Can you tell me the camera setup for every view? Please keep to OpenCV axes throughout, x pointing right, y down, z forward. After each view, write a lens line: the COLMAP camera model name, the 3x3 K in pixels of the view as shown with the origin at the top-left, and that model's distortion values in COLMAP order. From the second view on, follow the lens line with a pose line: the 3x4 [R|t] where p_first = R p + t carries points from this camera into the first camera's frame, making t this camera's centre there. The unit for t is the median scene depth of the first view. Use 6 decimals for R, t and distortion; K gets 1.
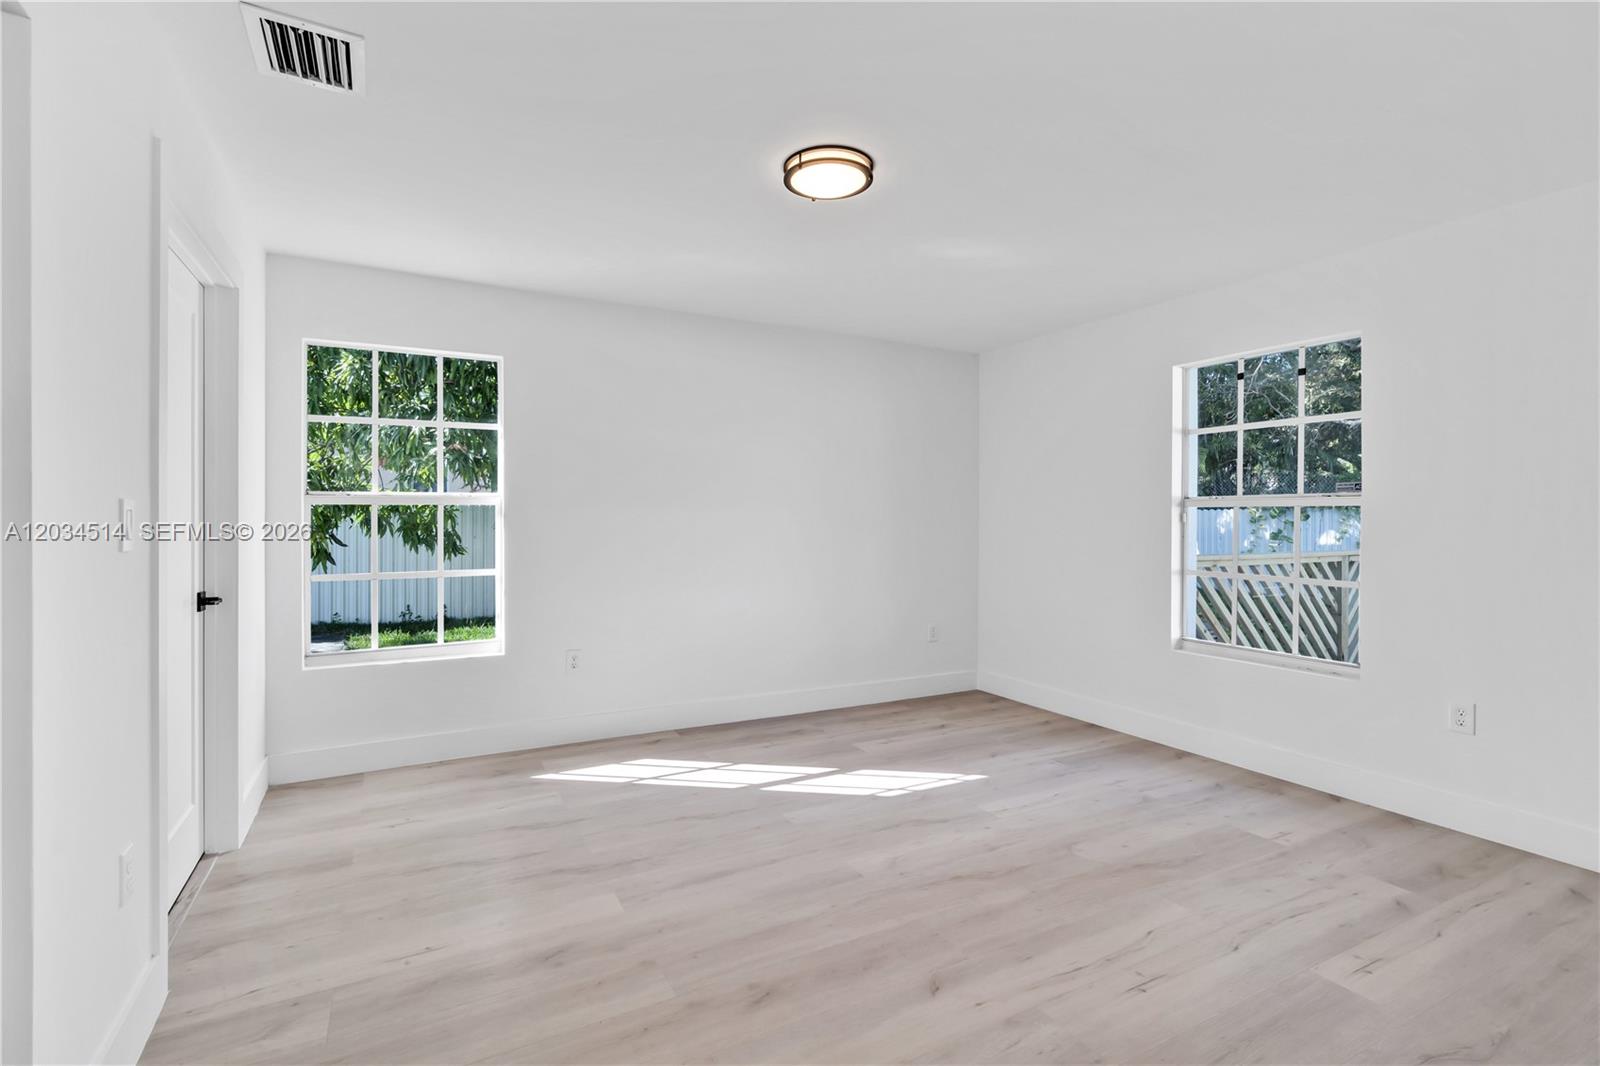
lens RADIAL K [[733.8, 0, 793.5], [0, 733.8, 523.8], [0, 0, 1]] dist [0.000564, -0.000190]
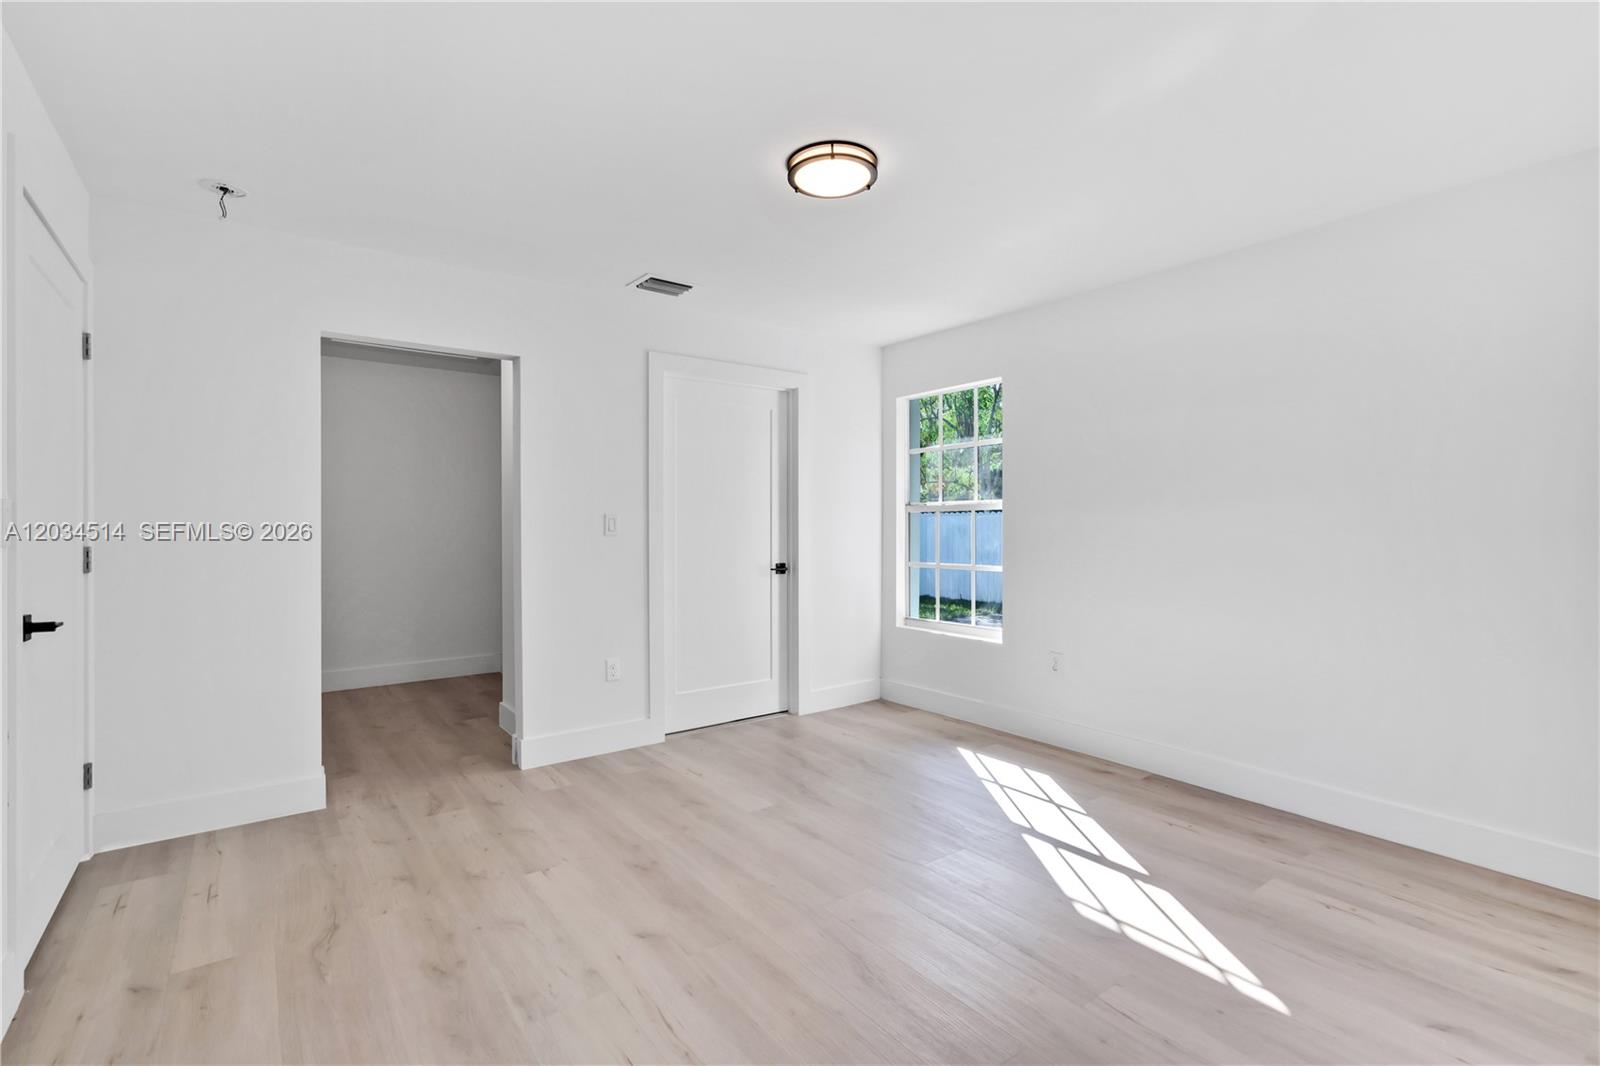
lens RADIAL K [[733.8, 0, 793.5], [0, 733.8, 523.8], [0, 0, 1]] dist [0.000564, -0.000190]
pose [[0.137860, -0.003958, -0.990444, 0.740860], [0.000472, 0.999992, -0.003930, 0.001199], [0.990452, 0.000074, 0.137861, 0.589731]]
